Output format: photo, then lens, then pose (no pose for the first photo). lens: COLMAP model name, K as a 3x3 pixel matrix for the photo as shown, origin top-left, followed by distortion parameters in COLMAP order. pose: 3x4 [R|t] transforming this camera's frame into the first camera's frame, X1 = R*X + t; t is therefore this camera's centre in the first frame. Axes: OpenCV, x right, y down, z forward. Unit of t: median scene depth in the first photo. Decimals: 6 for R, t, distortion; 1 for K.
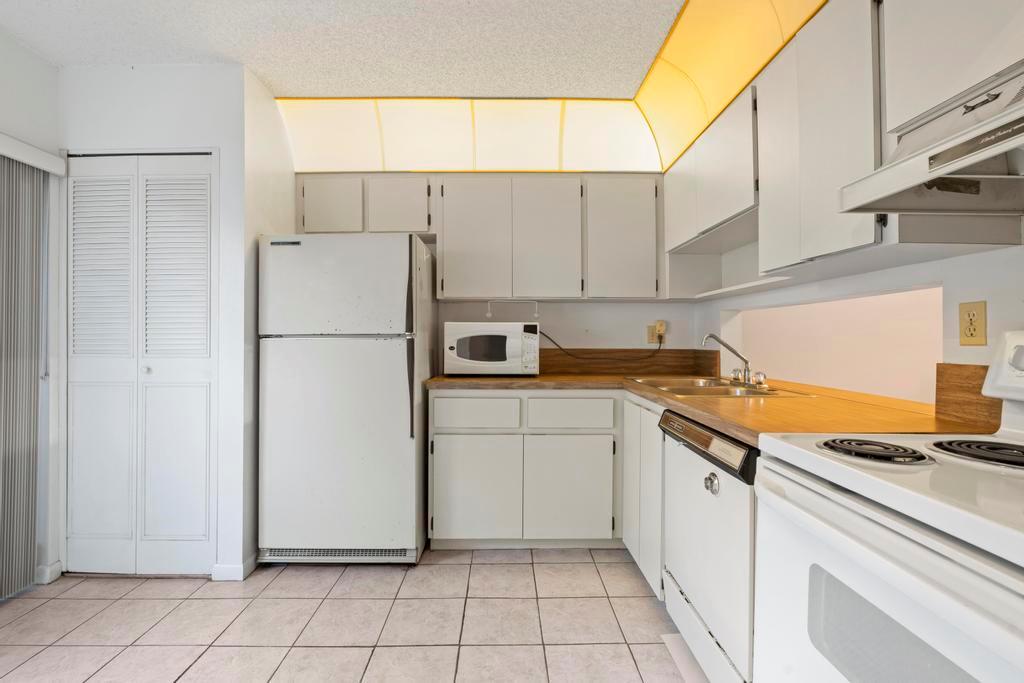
lens RADIAL K [[464.3, 0, 512.0], [0, 464.3, 341.5], [0, 0, 1]] dist [-0.017639, 0.011378]
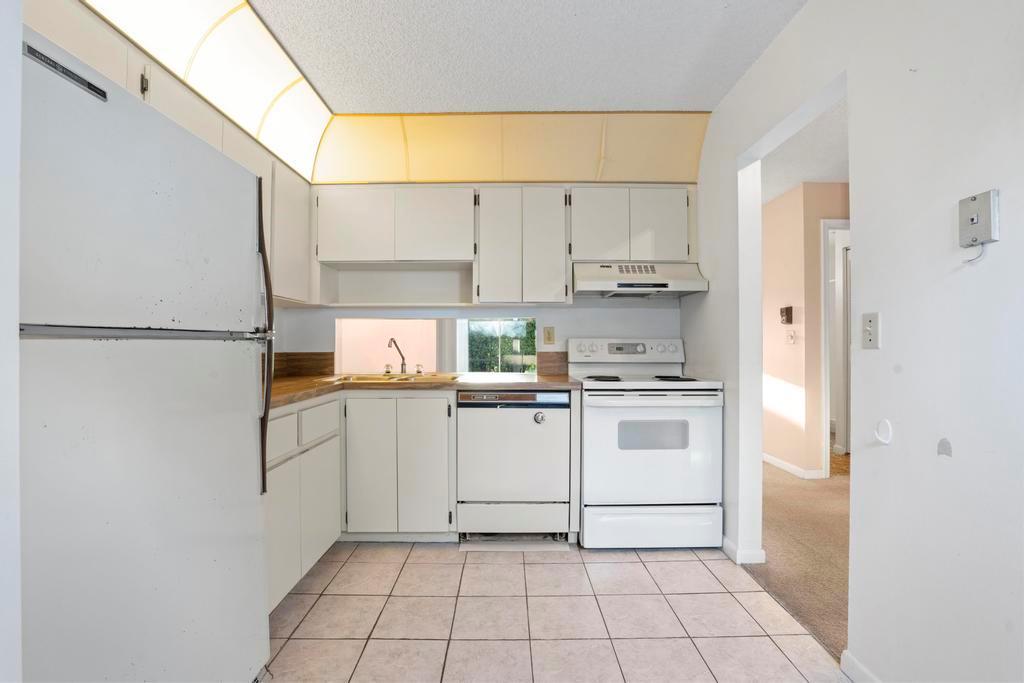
lens RADIAL K [[464.3, 0, 512.0], [0, 464.3, 341.5], [0, 0, 1]] dist [-0.017639, 0.011378]
pose [[0.014135, 0.003943, 0.999892, -0.930826], [0.007072, 0.999967, -0.004044, 0.002044], [-0.999875, 0.007129, 0.014107, 0.690551]]
